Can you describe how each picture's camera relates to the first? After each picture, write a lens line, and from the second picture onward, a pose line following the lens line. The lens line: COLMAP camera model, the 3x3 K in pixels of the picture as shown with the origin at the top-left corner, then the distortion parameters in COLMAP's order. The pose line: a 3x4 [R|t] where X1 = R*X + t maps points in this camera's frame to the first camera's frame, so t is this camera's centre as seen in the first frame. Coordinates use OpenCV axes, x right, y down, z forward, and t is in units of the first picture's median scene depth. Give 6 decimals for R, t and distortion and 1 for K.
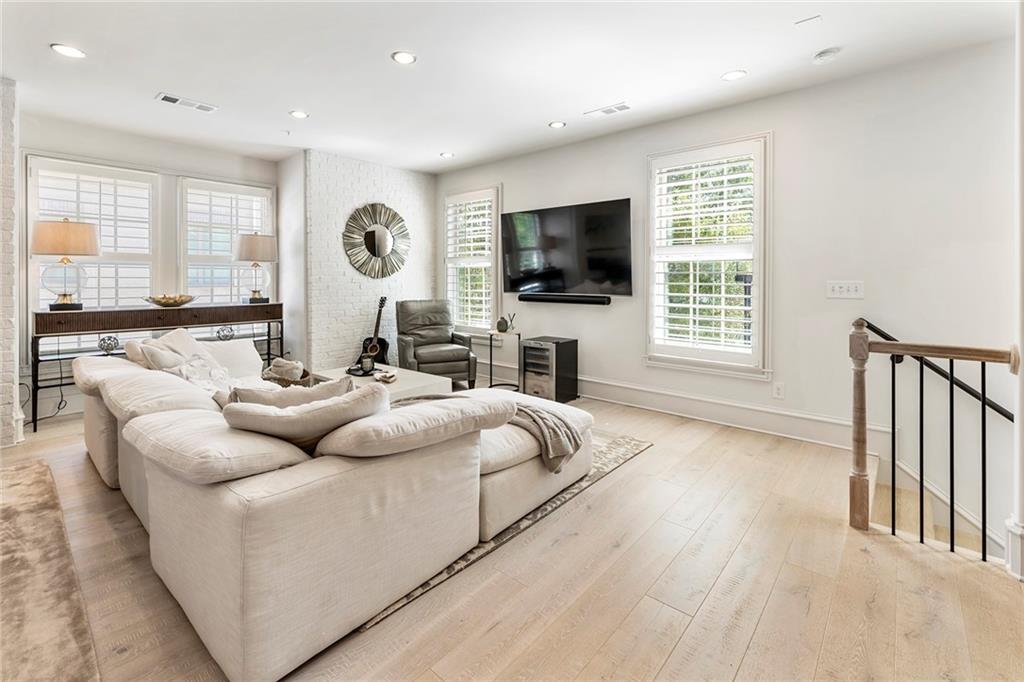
lens RADIAL K [[449.5, 0, 506.7], [0, 449.5, 286.7], [0, 0, 1]] dist [0.001998, 0.000369]
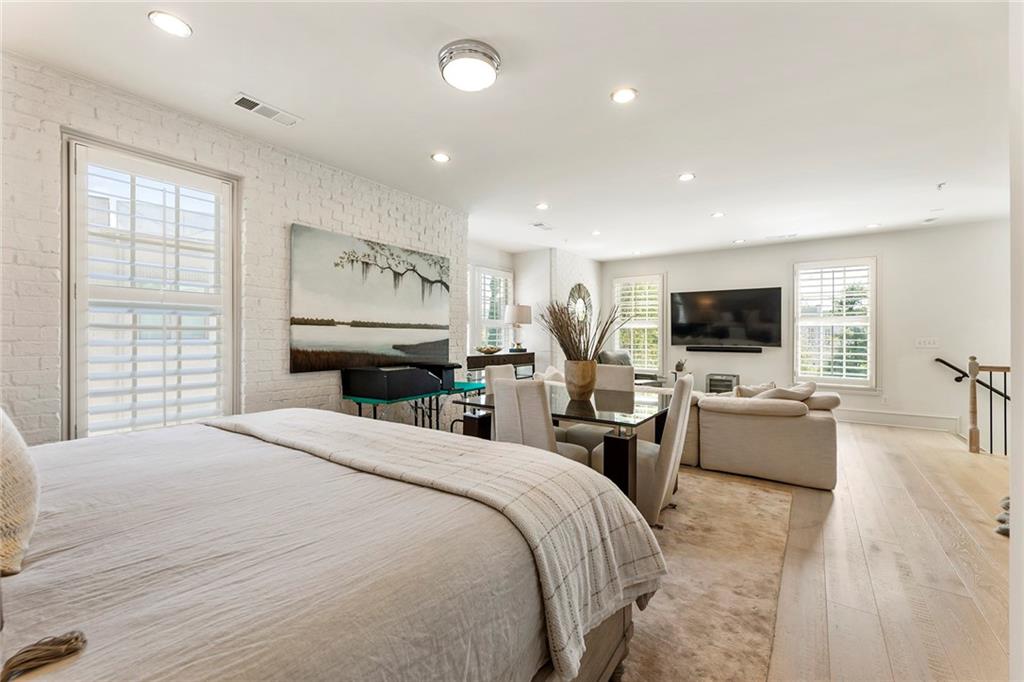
lens RADIAL K [[420.8, 0, 504.7], [0, 420.8, 338.9], [0, 0, 1]] dist [0.002382, 0.000222]
pose [[0.995274, 0.003315, 0.097054, -0.938710], [-0.002507, 0.999961, -0.008443, 0.007111], [-0.097078, 0.008159, 0.995243, -0.455833]]
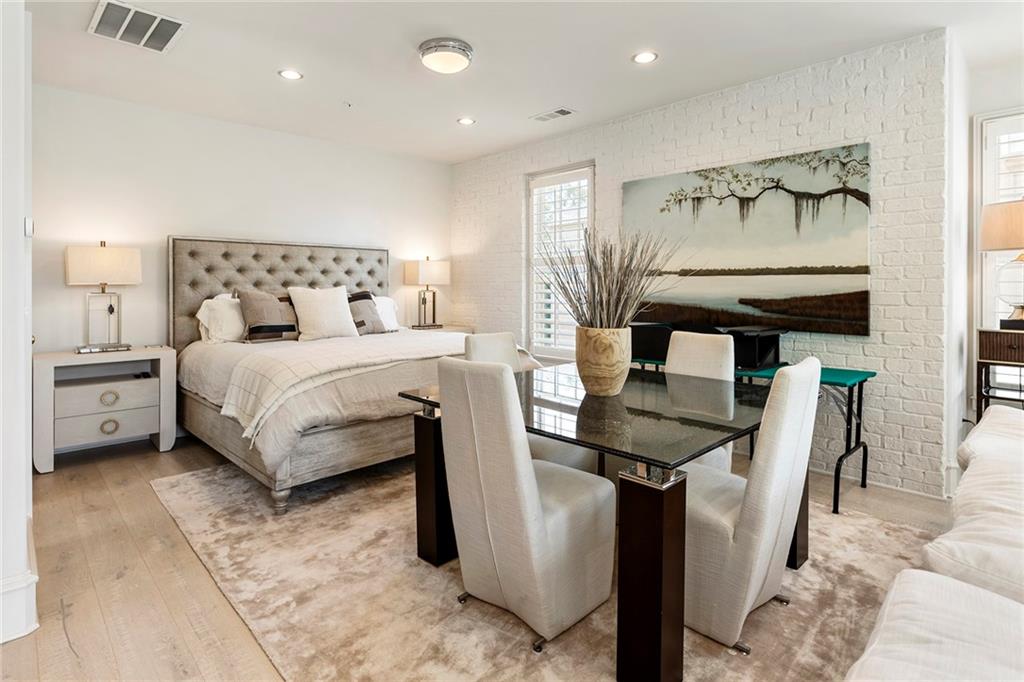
lens RADIAL K [[526.7, 0, 495.1], [0, 526.7, 288.8], [0, 0, 1]] dist [0.004776, -0.000481]
pose [[-0.092871, 0.003703, -0.995671, -0.101668], [-0.013720, 0.999893, 0.004999, -0.002857], [0.995584, 0.014125, -0.092810, 0.272332]]
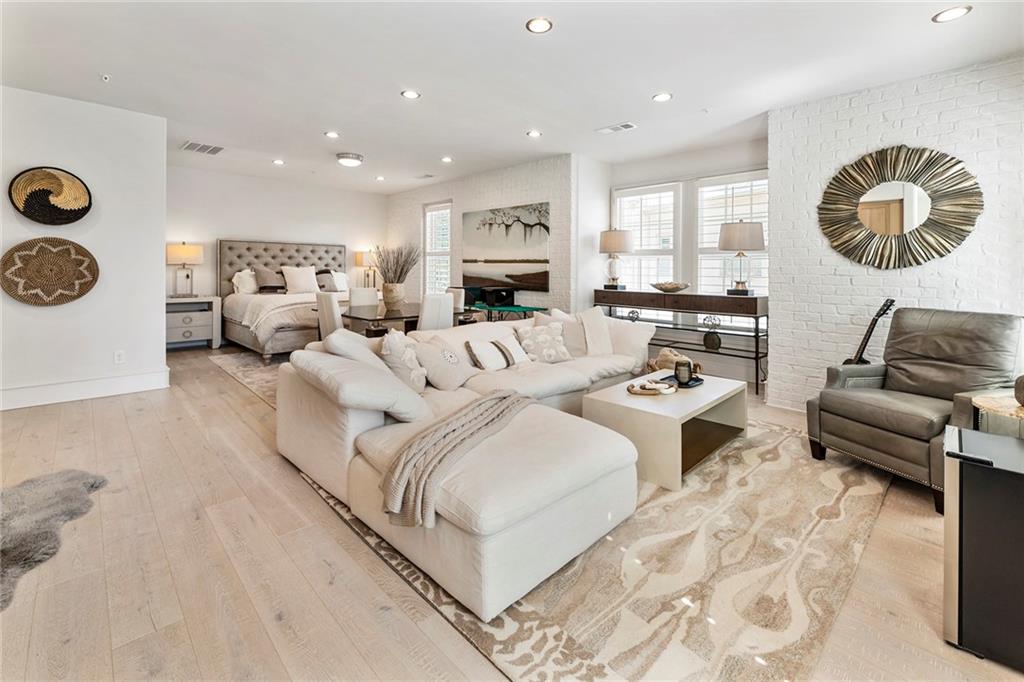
lens RADIAL K [[420.8, 0, 493.5], [0, 420.8, 275.6], [0, 0, 1]] dist [0.002382, 0.000222]
pose [[-0.066409, 0.014864, -0.997682, 0.456822], [-0.025456, 0.999538, 0.016586, -0.006977], [0.997468, 0.026499, -0.066000, 0.692789]]
